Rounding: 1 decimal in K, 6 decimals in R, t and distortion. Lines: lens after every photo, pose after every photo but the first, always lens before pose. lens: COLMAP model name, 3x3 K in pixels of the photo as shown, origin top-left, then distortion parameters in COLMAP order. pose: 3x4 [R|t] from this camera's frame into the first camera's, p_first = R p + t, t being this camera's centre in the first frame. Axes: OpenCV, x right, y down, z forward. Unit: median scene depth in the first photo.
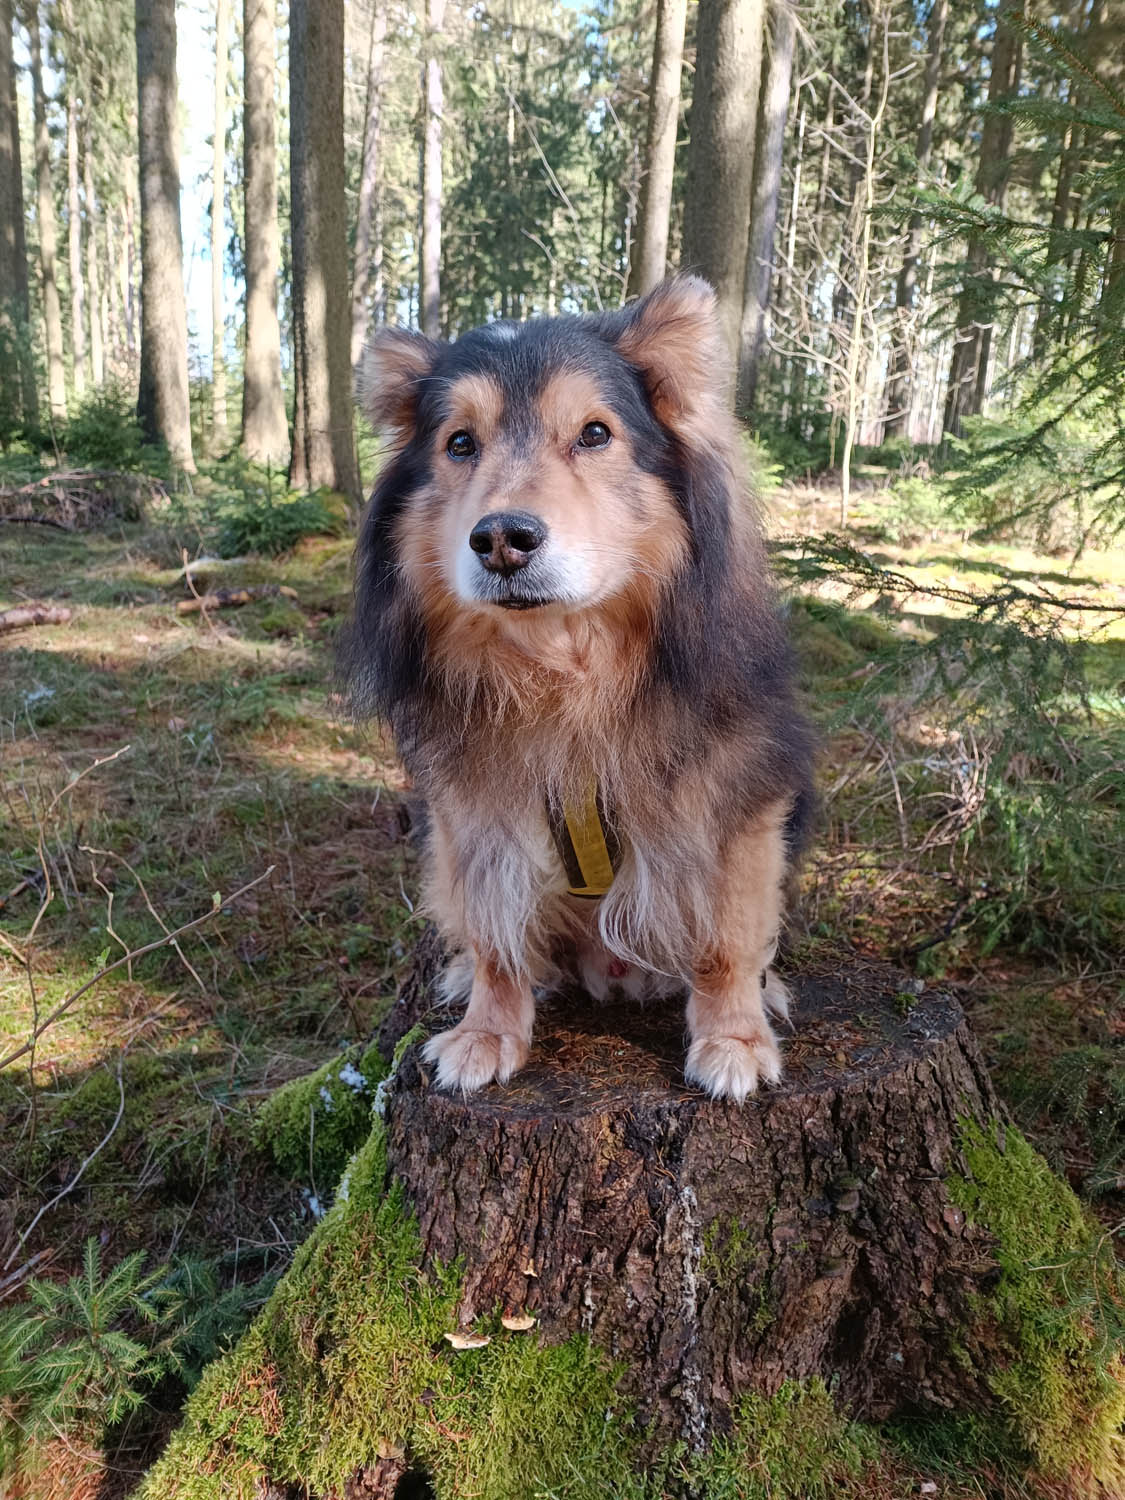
lens RADIAL K [[1099.2, 0, 564.6], [0, 1099.2, 756.0], [0, 0, 1]] dist [0.045767, -0.058902]
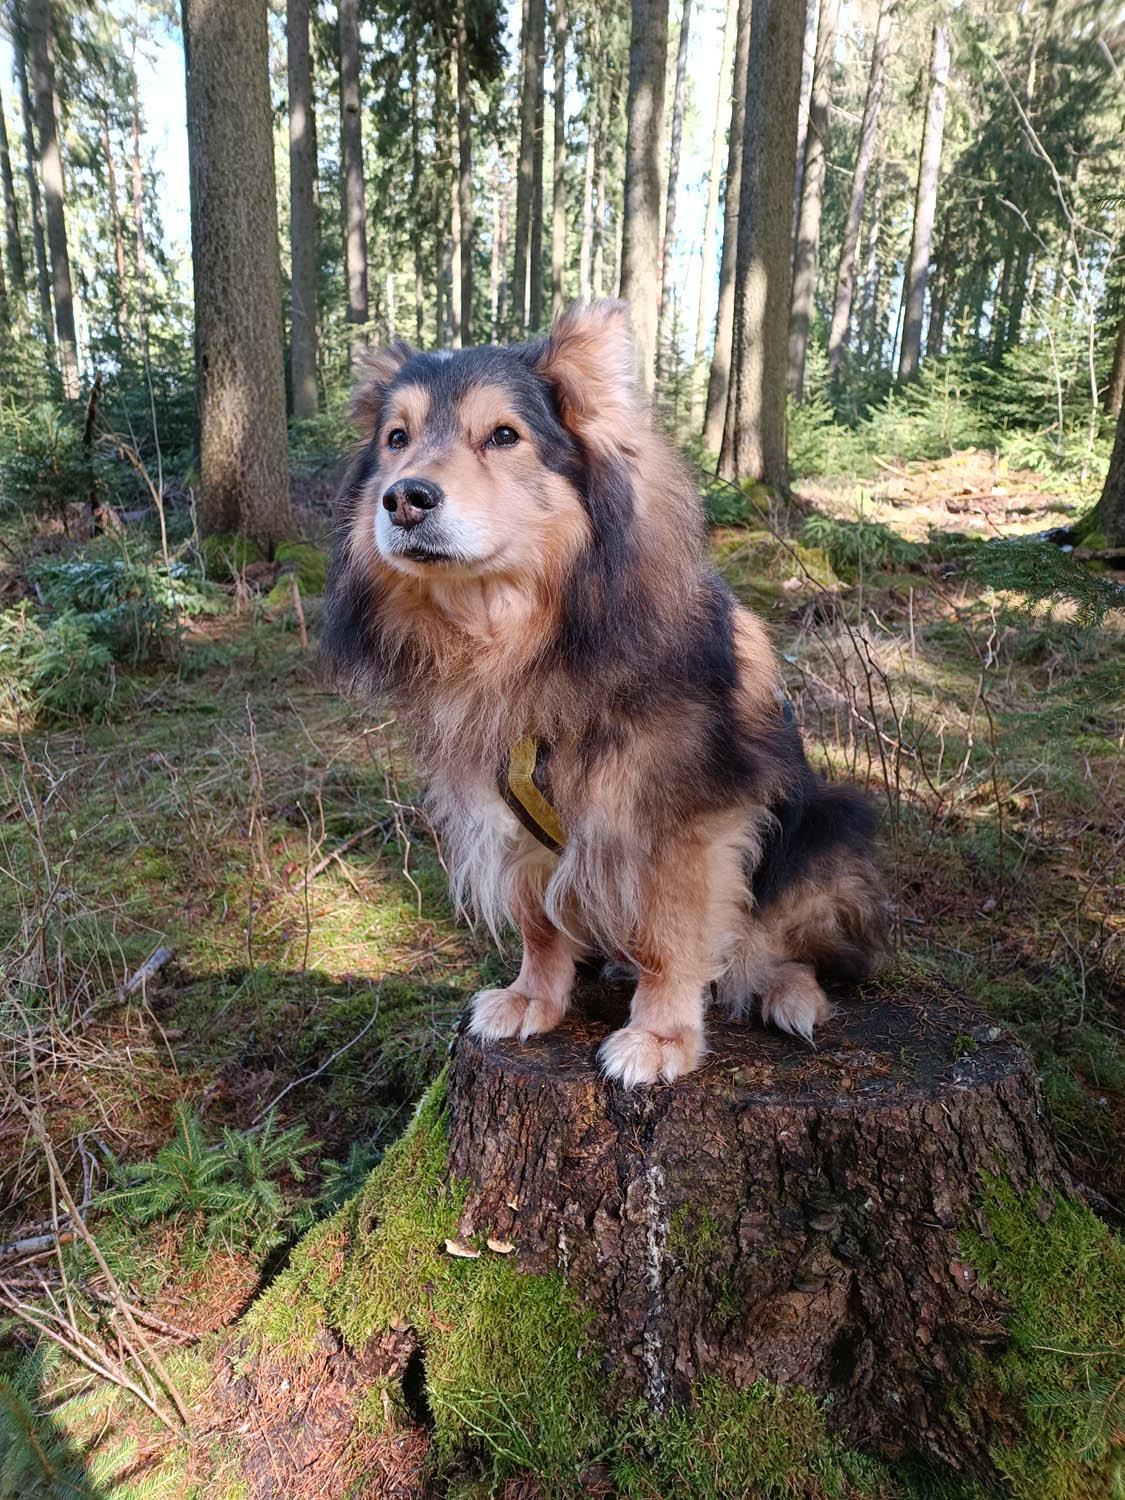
lens RADIAL K [[1099.2, 0, 554.5], [0, 1099.2, 751.9], [0, 0, 1]] dist [0.045767, -0.058902]
pose [[0.910182, 0.084773, -0.405442, 0.387486], [-0.080837, 0.996365, 0.026857, -0.032344], [0.406245, 0.008330, 0.913726, -0.029114]]
